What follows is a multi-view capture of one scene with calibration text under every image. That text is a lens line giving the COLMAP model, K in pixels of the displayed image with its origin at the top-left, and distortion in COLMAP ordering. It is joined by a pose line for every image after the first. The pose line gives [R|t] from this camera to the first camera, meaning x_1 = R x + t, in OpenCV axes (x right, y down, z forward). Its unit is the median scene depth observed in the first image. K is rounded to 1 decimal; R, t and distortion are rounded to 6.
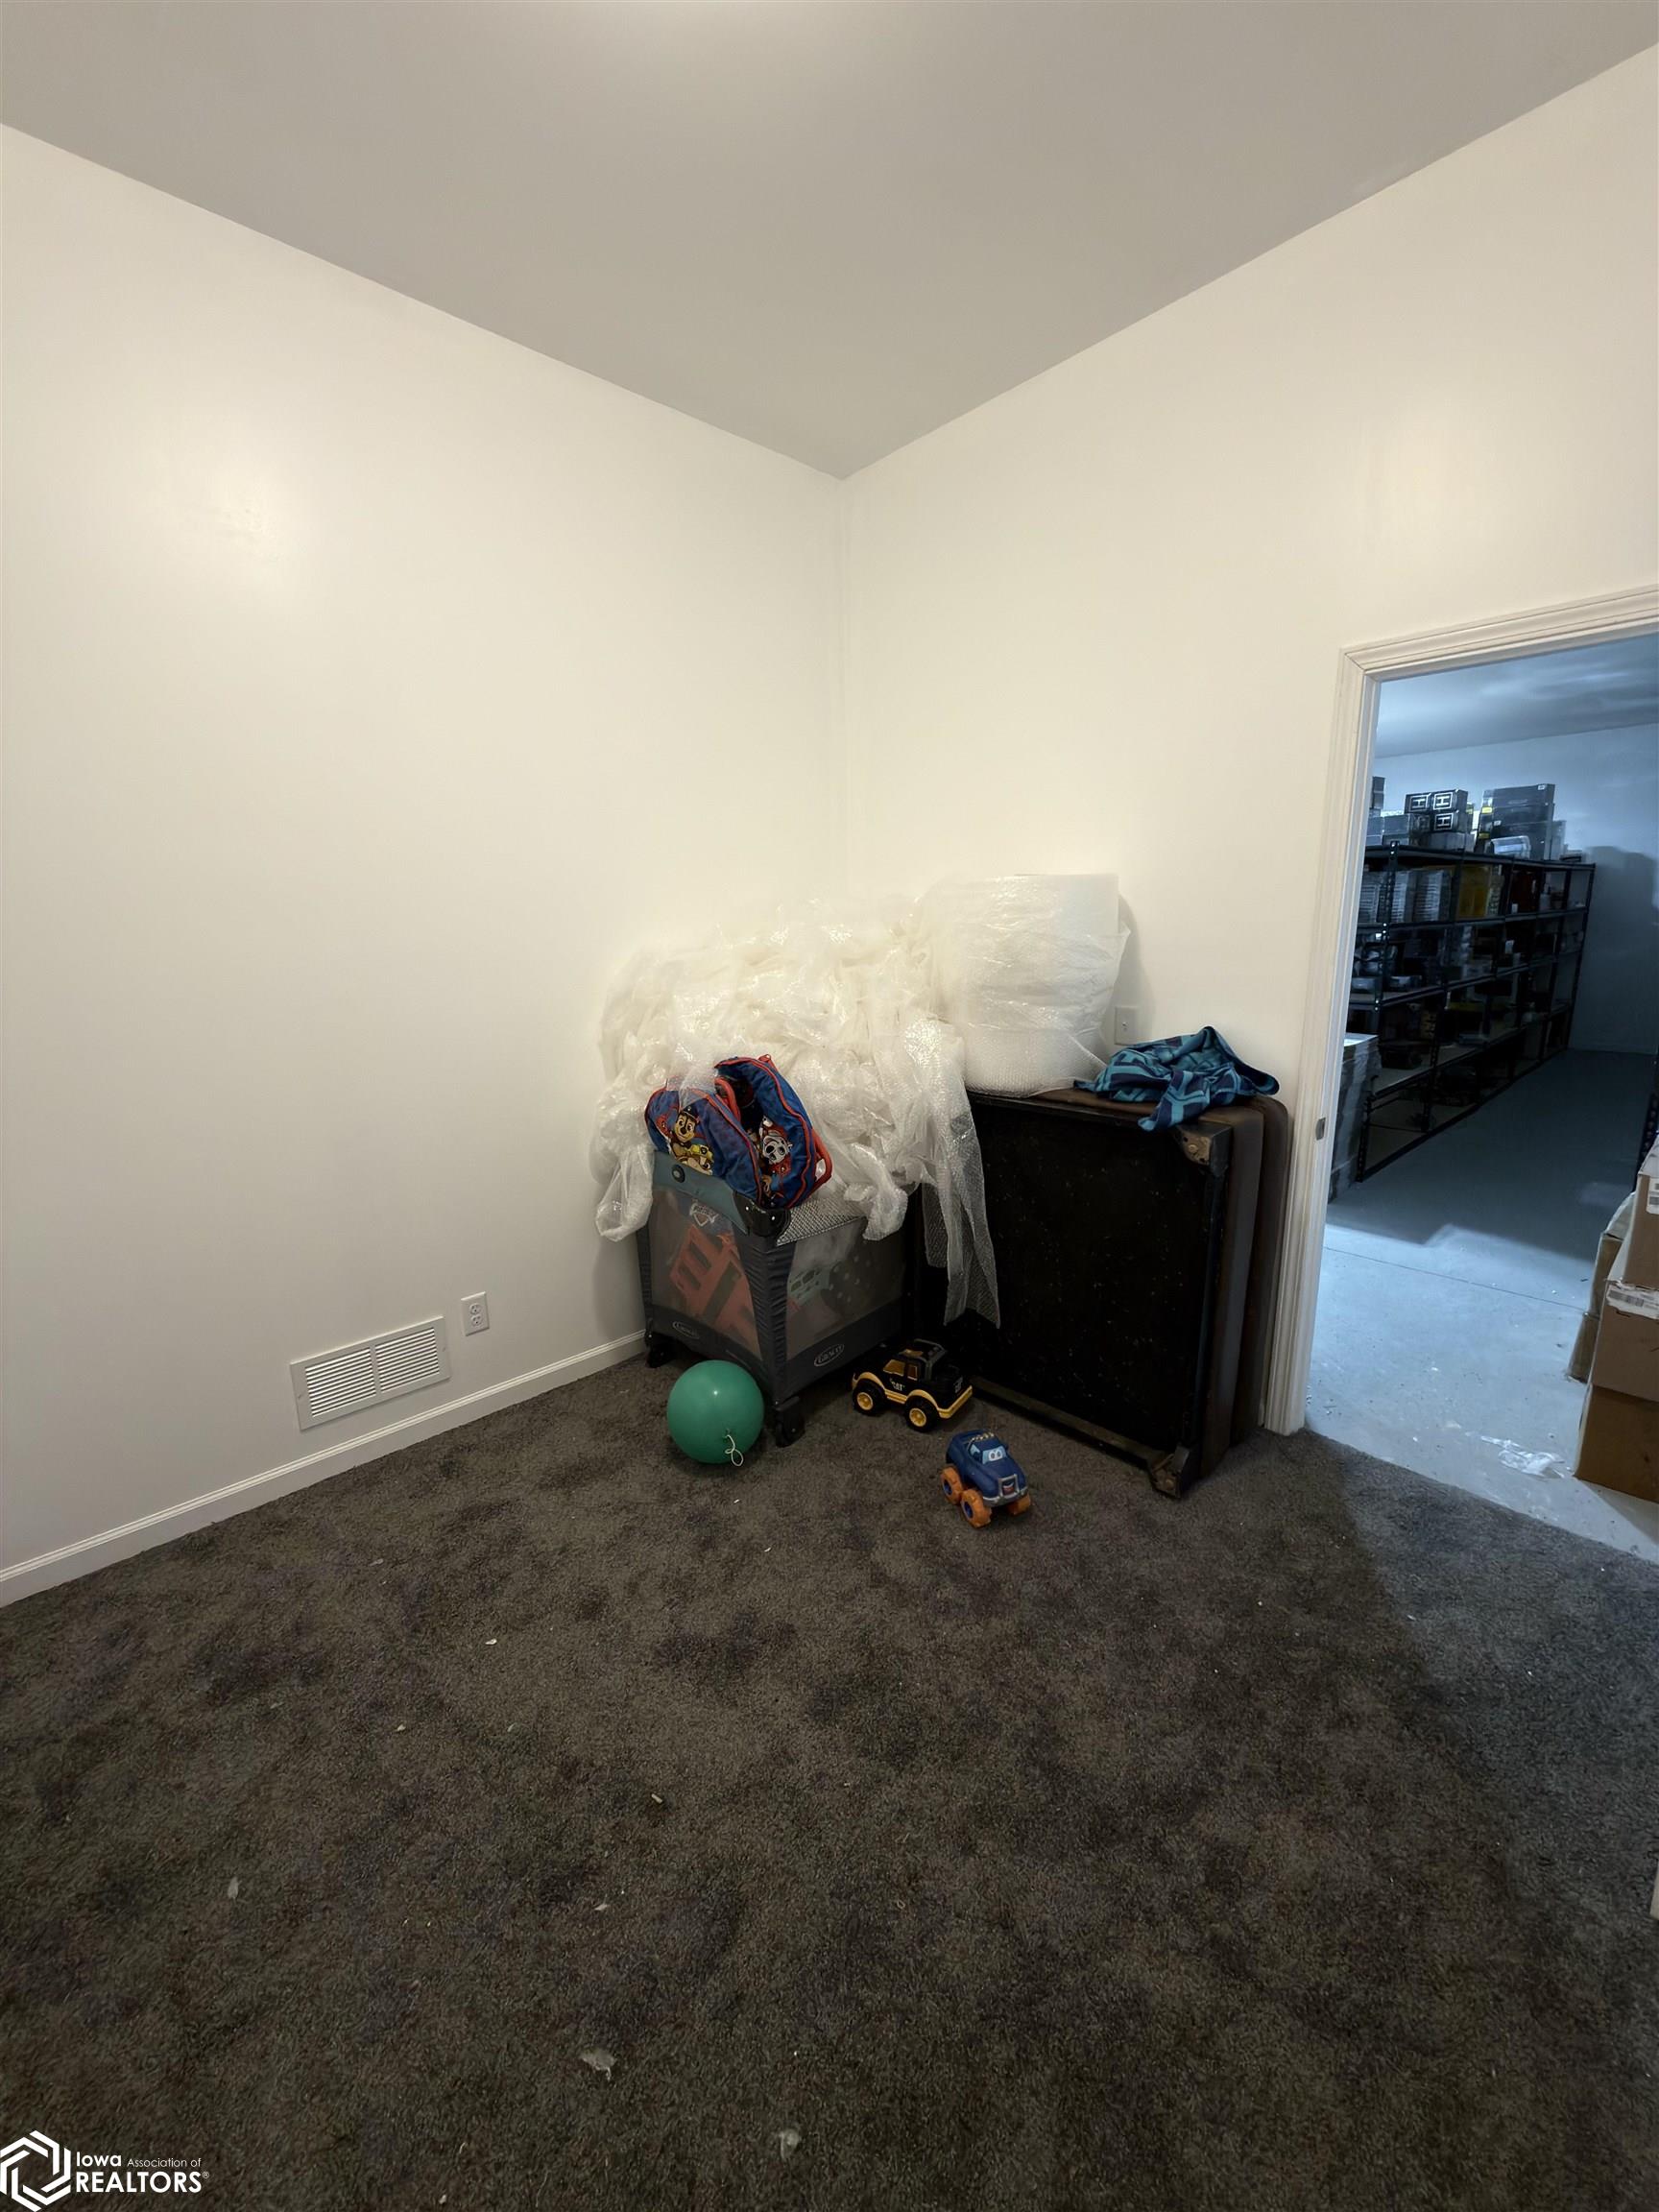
lens RADIAL K [[883.3, 0, 838.9], [0, 883.3, 1103.3], [0, 0, 1]] dist [-0.000798, 0.000565]
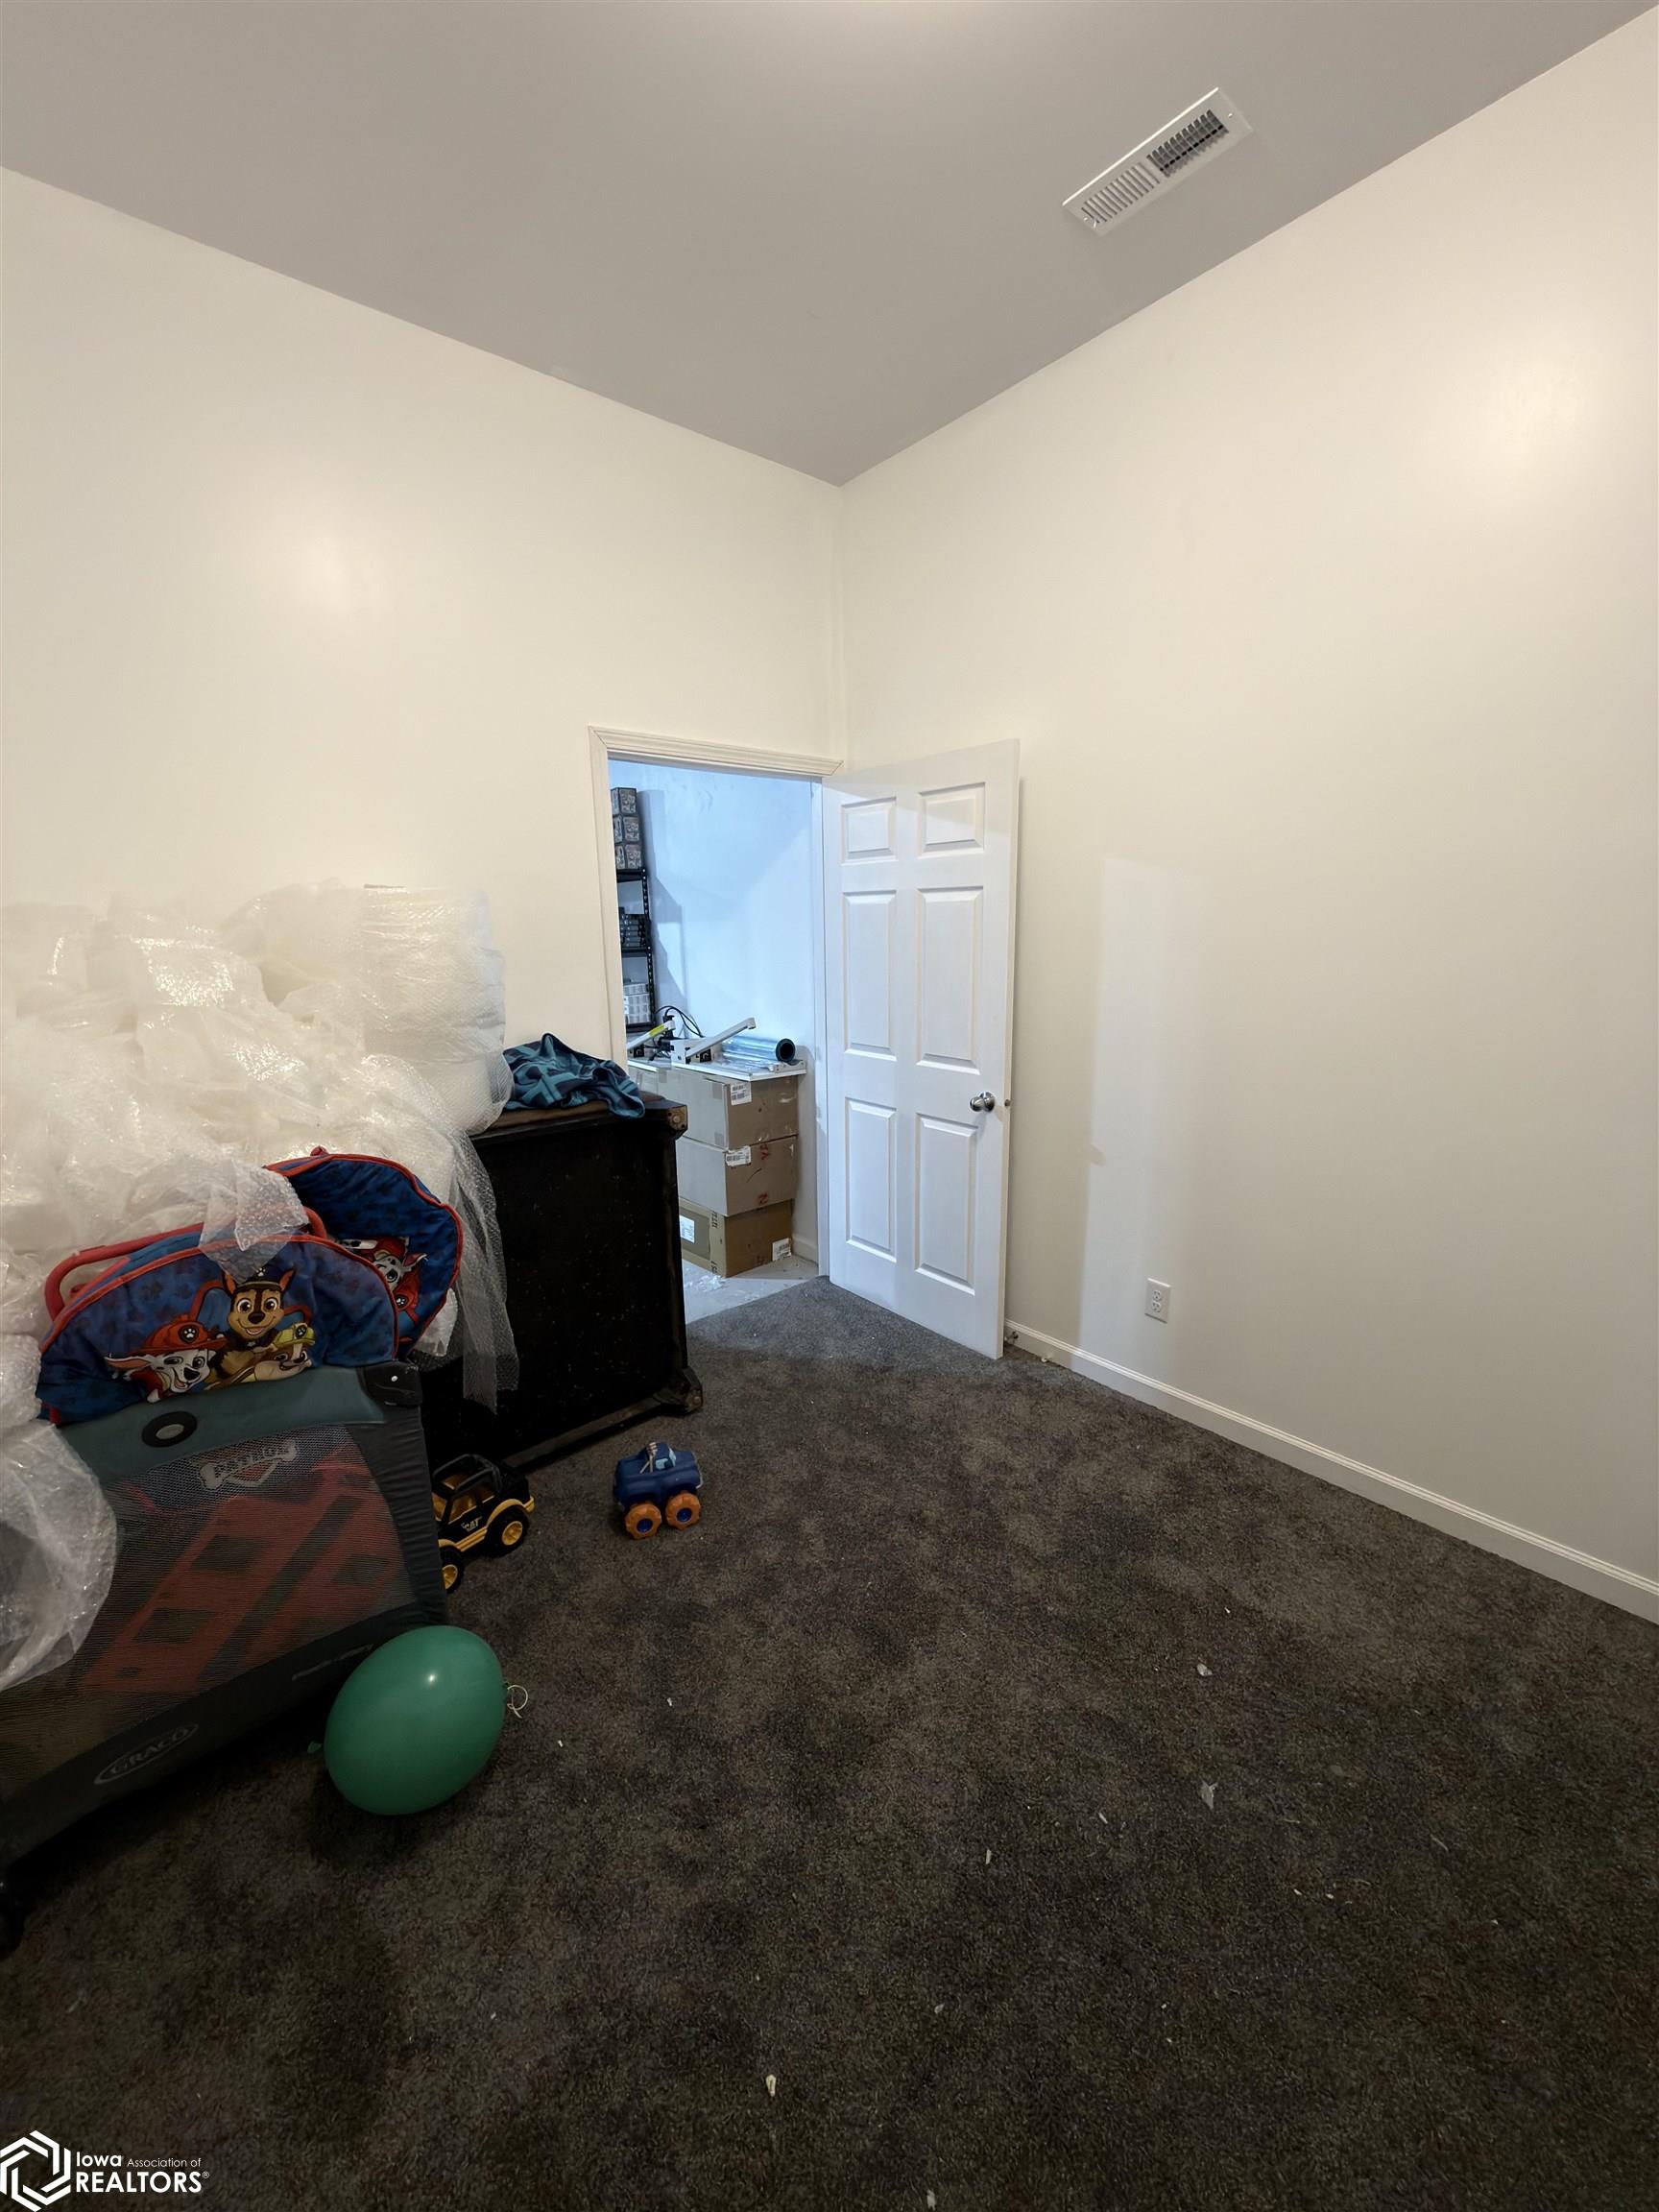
lens RADIAL K [[883.3, 0, 819.3], [0, 883.3, 1103.3], [0, 0, 1]] dist [-0.000798, 0.000565]
pose [[0.057123, -0.179159, 0.982160, -0.681981], [0.229358, 0.959810, 0.161742, -0.106063], [-0.971665, 0.216027, 0.095919, 0.596332]]
